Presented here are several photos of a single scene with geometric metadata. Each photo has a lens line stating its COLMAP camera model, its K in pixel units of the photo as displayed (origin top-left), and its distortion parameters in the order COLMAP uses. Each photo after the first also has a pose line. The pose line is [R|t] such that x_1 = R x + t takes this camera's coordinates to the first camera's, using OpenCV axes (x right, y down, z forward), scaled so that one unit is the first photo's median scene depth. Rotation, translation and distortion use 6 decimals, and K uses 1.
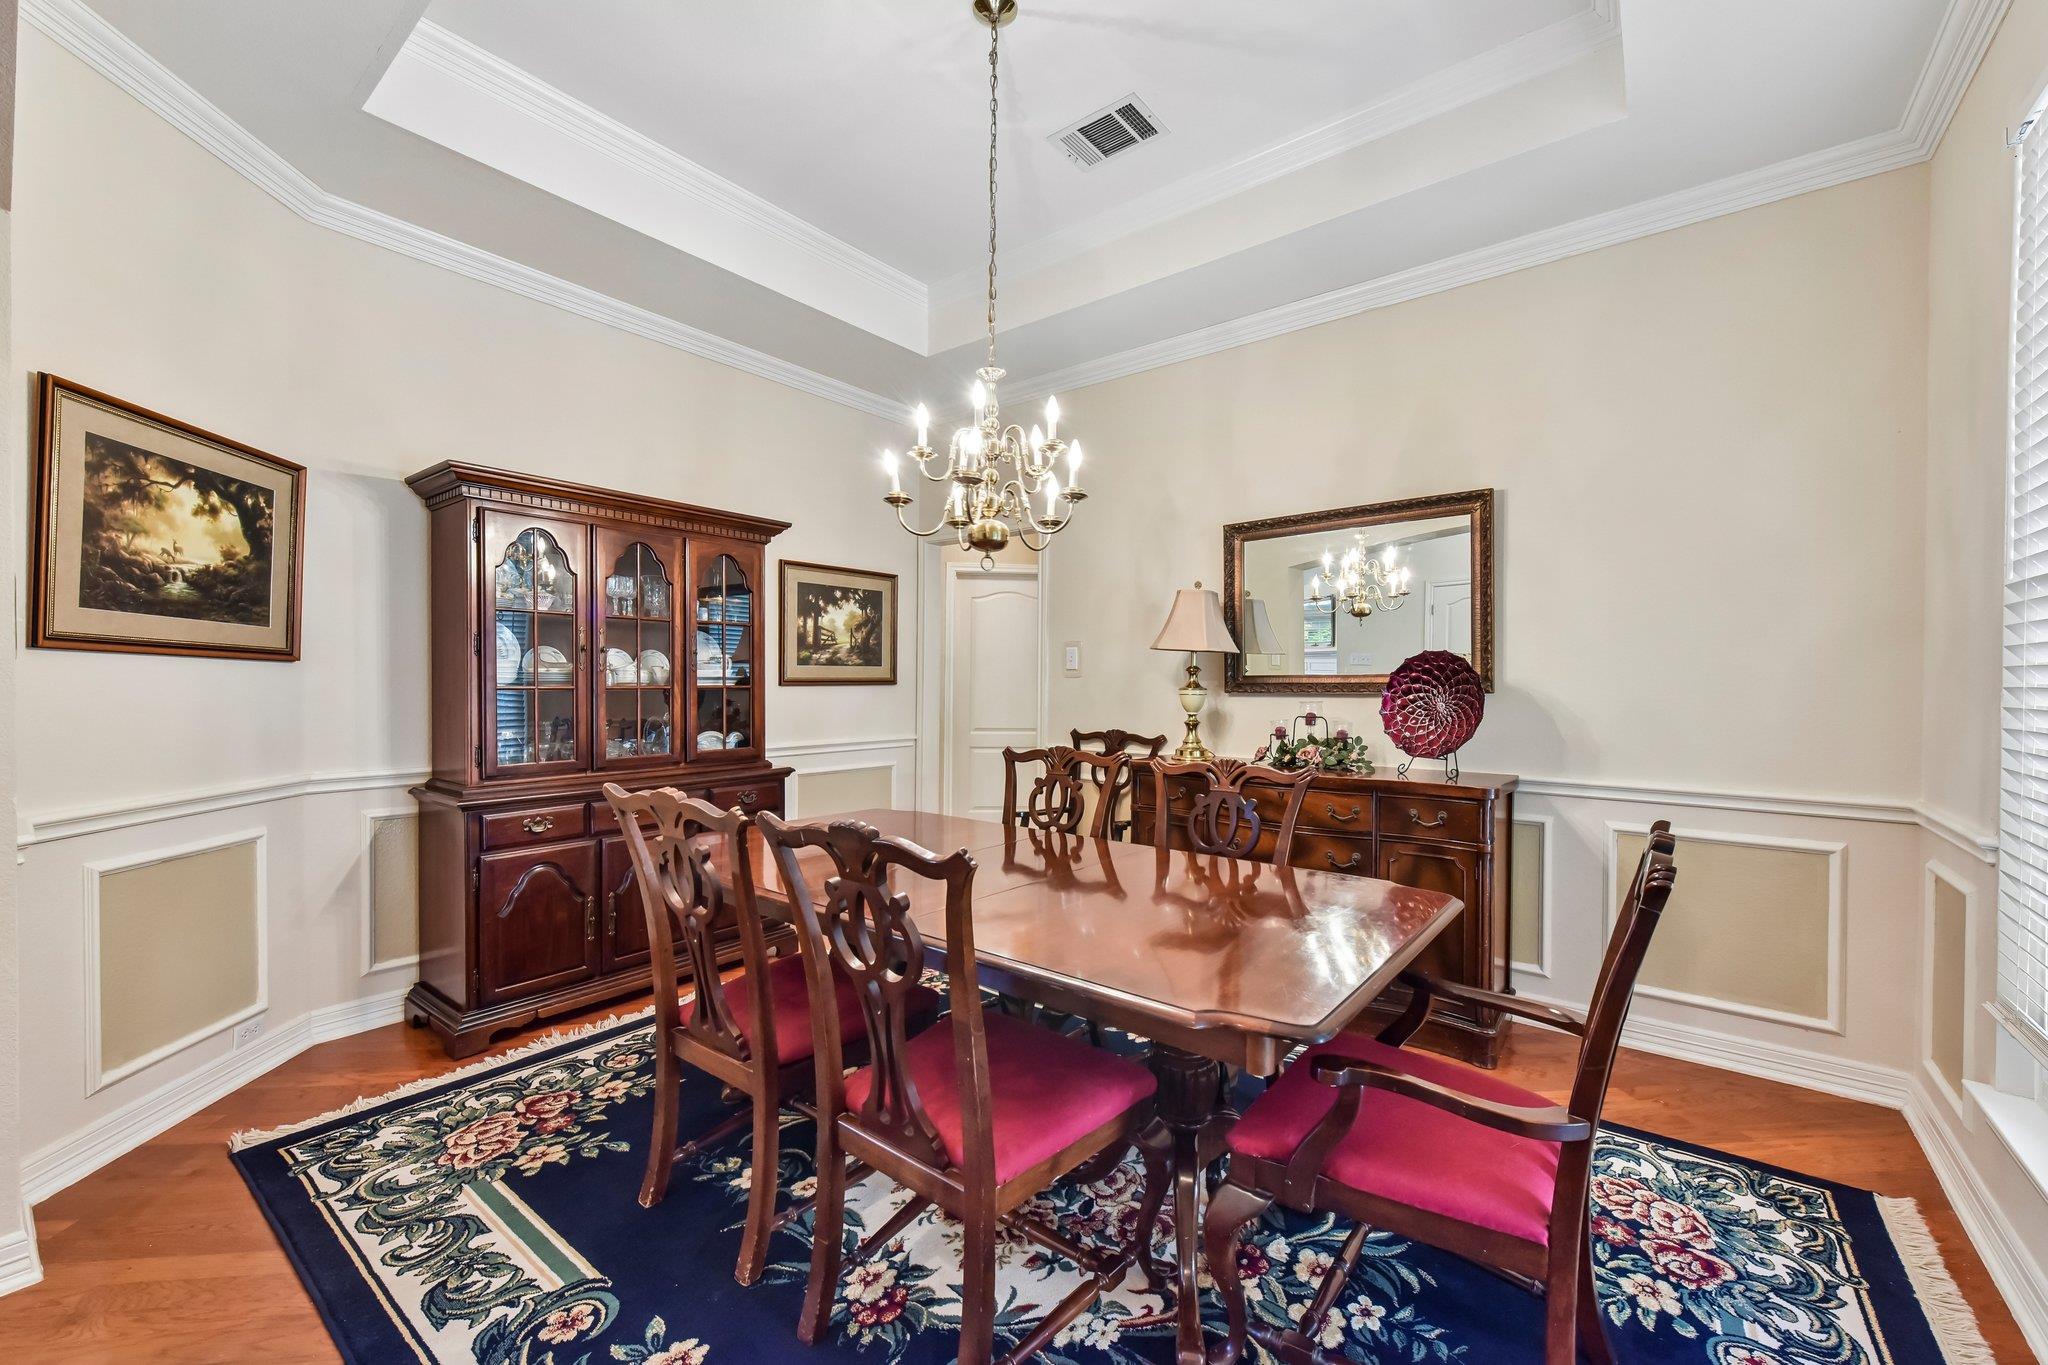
lens RADIAL K [[824.2, 0, 1023.0], [0, 824.2, 685.1], [0, 0, 1]] dist [0.001813, -0.001469]
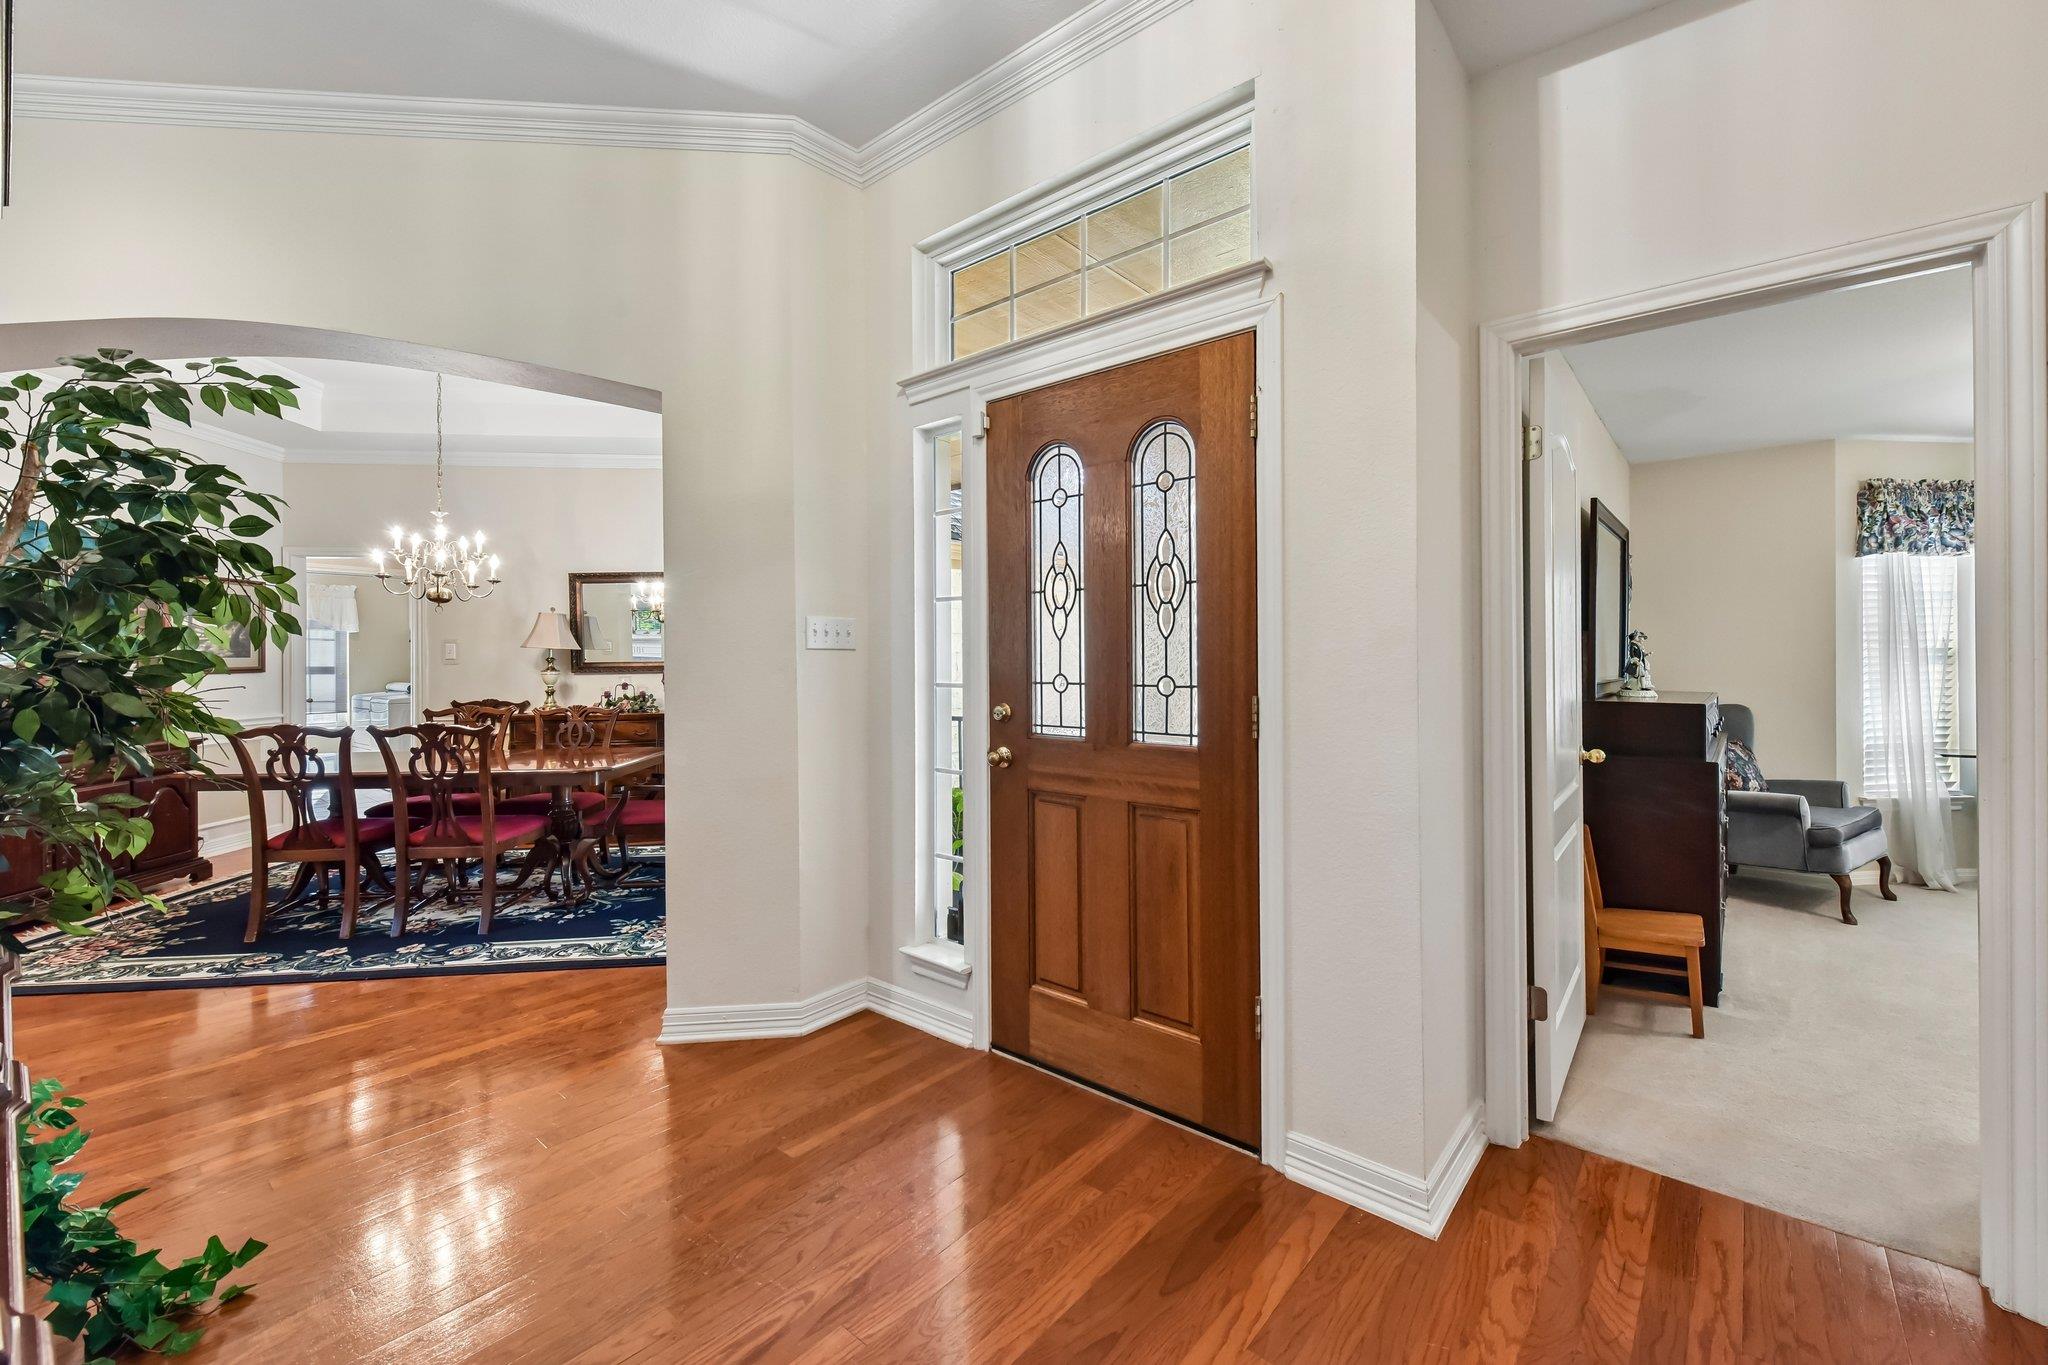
lens RADIAL K [[824.2, 0, 1065.0], [0, 824.2, 660.3], [0, 0, 1]] dist [0.001813, -0.001469]
pose [[0.701026, -0.011776, 0.713038, -0.297119], [0.015491, 0.999879, 0.001284, -0.003609], [-0.712967, 0.010145, 0.701124, -1.074837]]
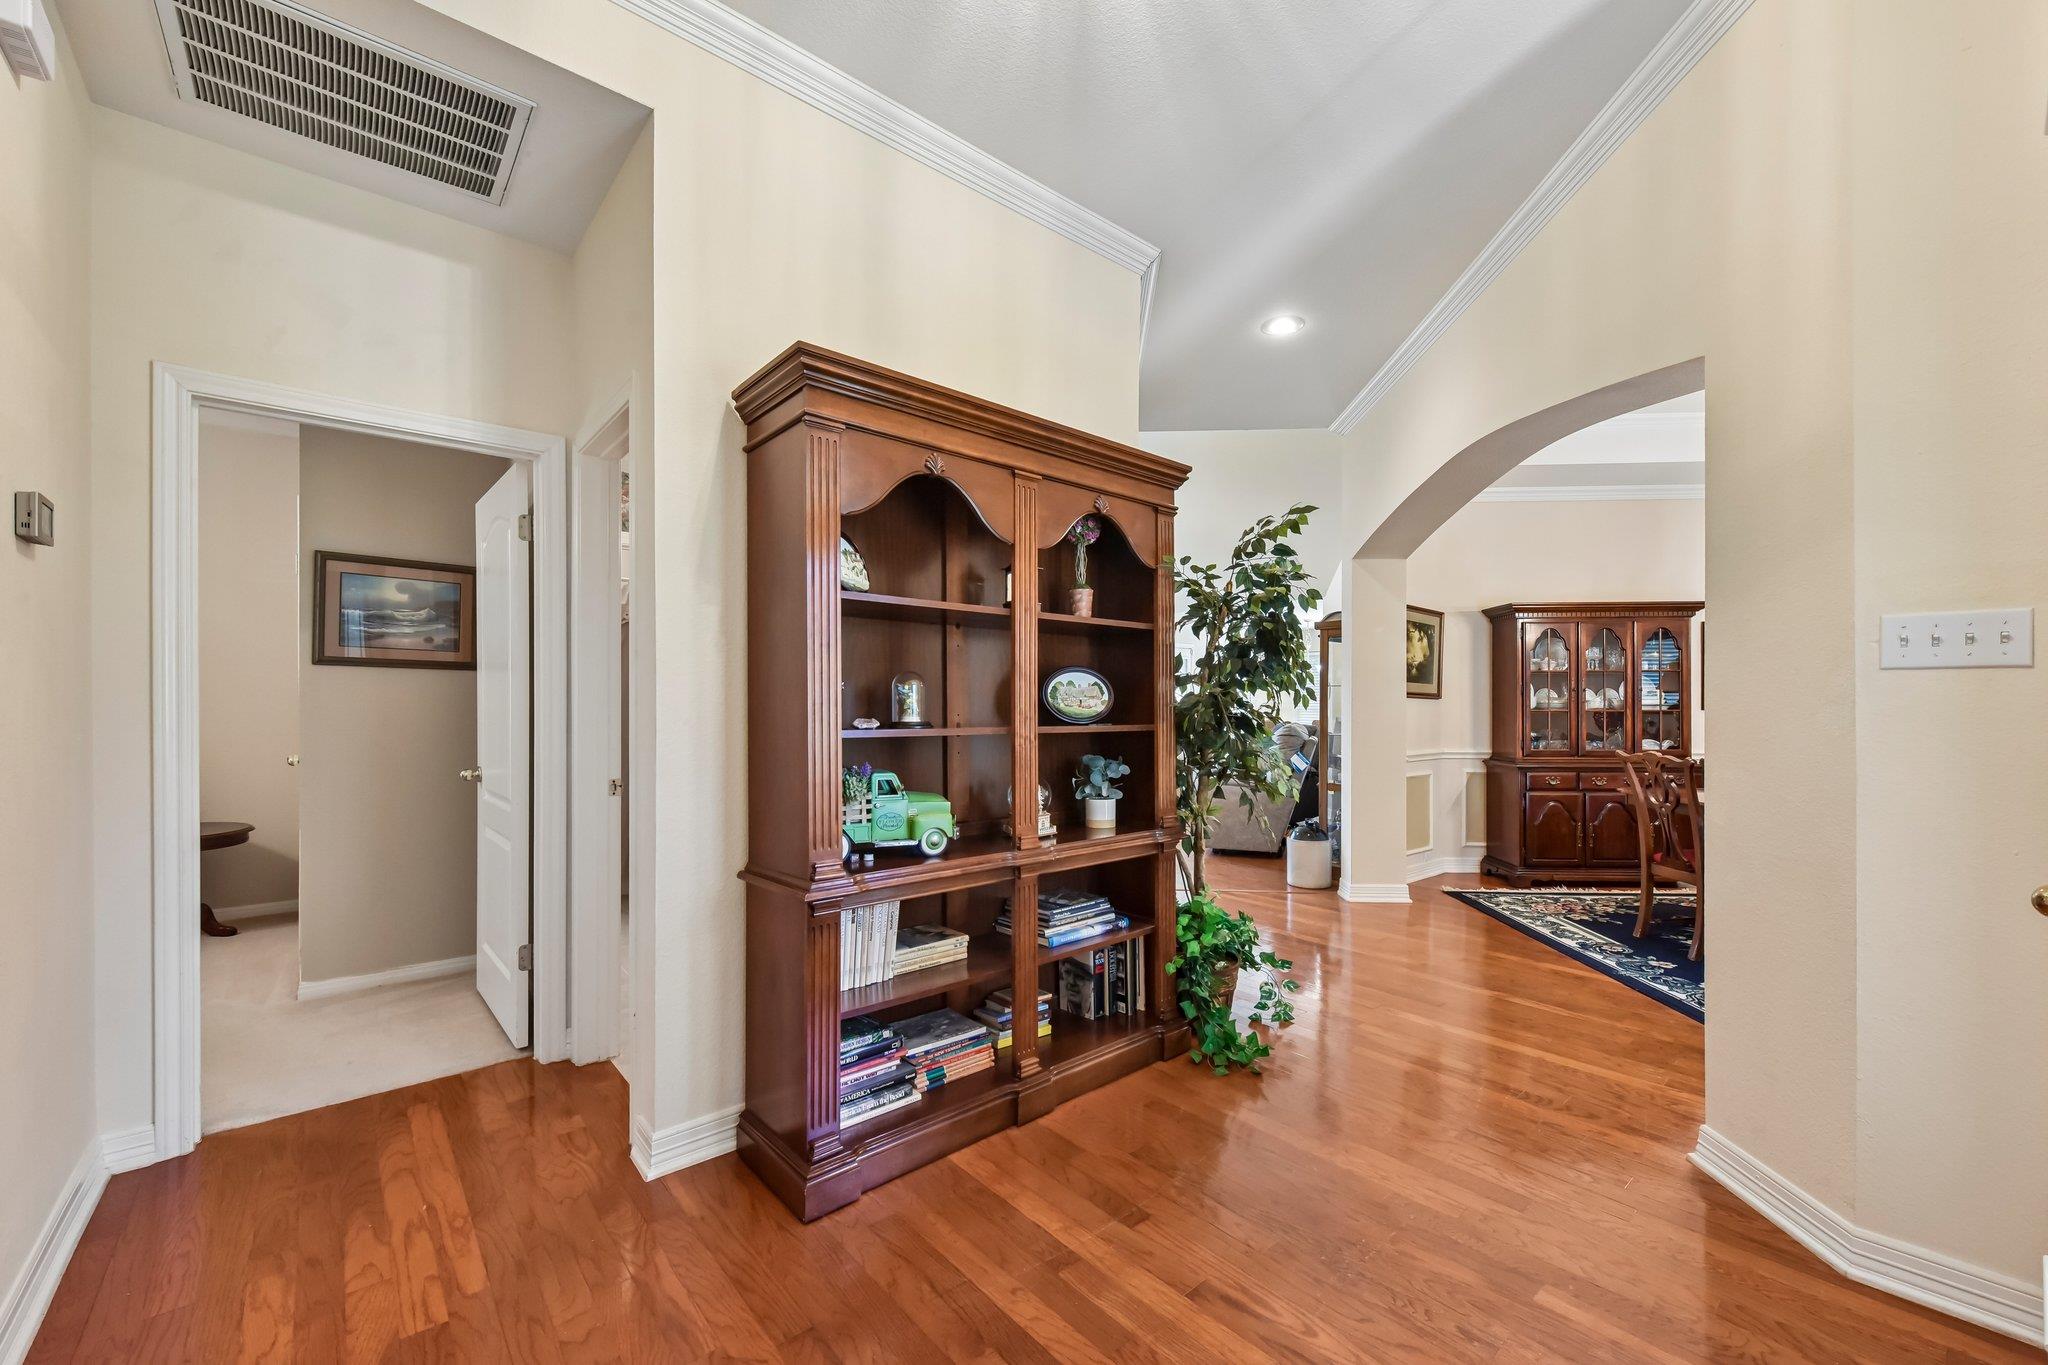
lens RADIAL K [[824.2, 0, 1038.7], [0, 824.2, 709.6], [0, 0, 1]] dist [0.001813, -0.001469]
pose [[0.579615, -0.004797, -0.814876, 0.272064], [-0.000261, 0.999982, -0.006072, 0.012023], [0.814891, 0.003732, 0.579603, -1.026345]]
